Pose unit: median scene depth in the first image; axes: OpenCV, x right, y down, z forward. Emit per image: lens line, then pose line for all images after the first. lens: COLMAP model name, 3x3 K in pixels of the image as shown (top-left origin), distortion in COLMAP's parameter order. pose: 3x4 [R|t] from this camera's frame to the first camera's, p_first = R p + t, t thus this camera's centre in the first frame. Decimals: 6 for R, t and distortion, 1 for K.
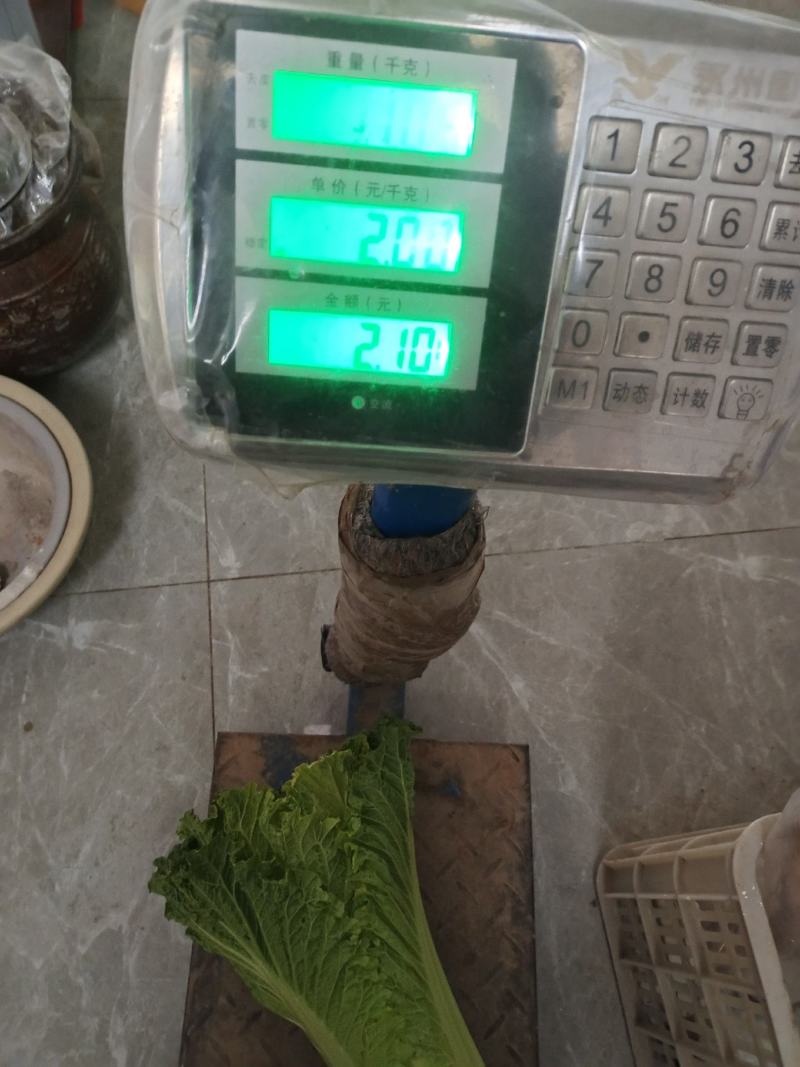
lens RADIAL K [[839.7, 0, 400.0], [0, 839.7, 533.5], [0, 0, 1]] dist [0.079864, -0.099205]
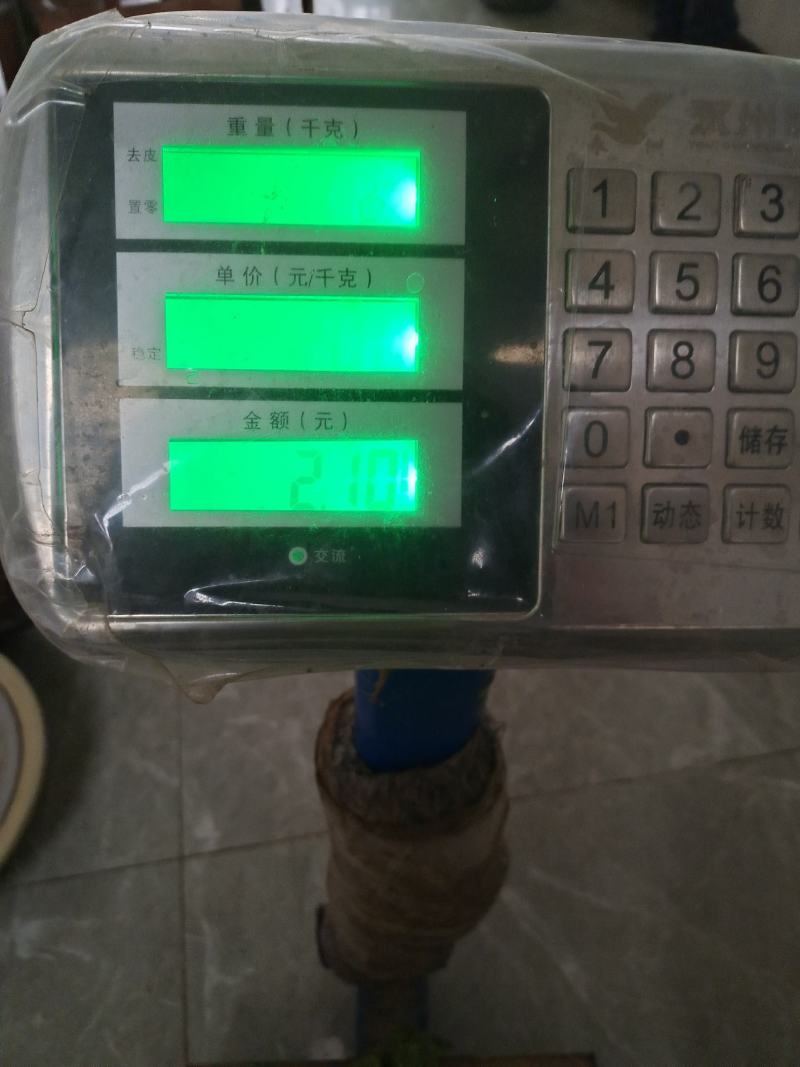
lens RADIAL K [[819.9, 0, 400.0], [0, 819.9, 533.5], [0, 0, 1]] dist [0.030463, -0.073427]
pose [[0.996750, -0.080457, -0.003957, 0.026272], [0.075361, 0.948725, -0.306989, 0.029057], [0.028454, 0.305693, 0.951705, 0.218001]]
